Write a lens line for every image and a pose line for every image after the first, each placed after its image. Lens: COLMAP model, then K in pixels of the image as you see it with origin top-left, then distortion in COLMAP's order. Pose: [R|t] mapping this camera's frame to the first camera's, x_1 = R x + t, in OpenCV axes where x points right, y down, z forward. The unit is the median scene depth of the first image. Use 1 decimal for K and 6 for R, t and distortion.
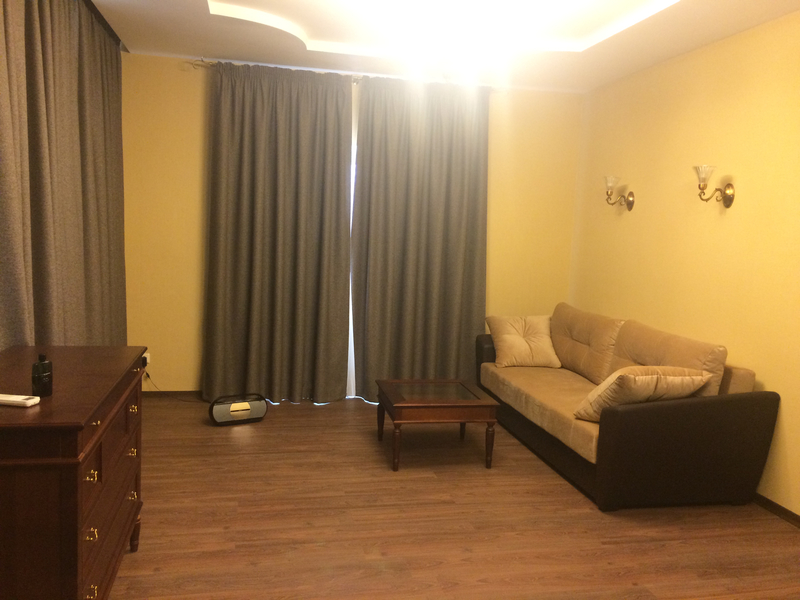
lens RADIAL K [[683.1, 0, 400.0], [0, 683.1, 300.0], [0, 0, 1]] dist [0.072801, -0.082518]
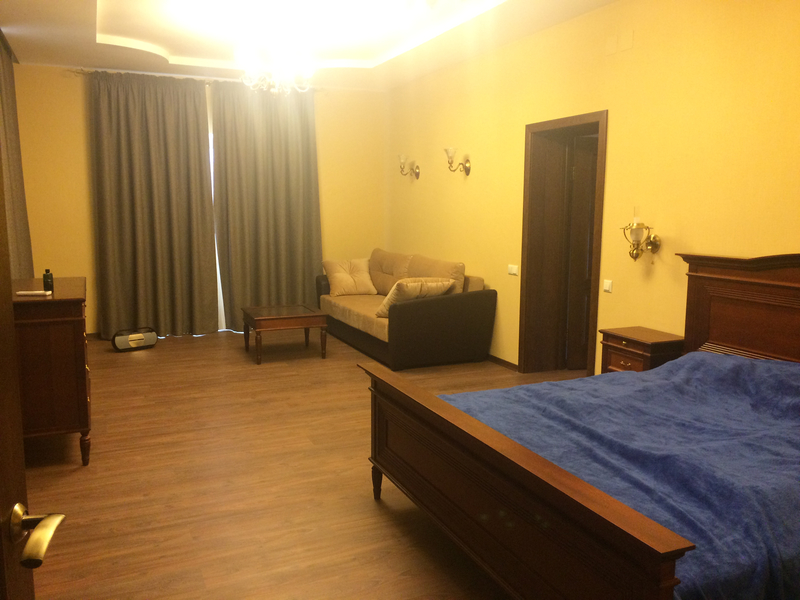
lens RADIAL K [[683.1, 0, 400.0], [0, 683.1, 300.0], [0, 0, 1]] dist [0.072801, -0.082518]
pose [[0.978468, -0.066036, 0.195548, 0.008656], [0.058487, 0.997312, 0.044136, 0.055161], [-0.197937, -0.031749, 0.979701, -0.390692]]
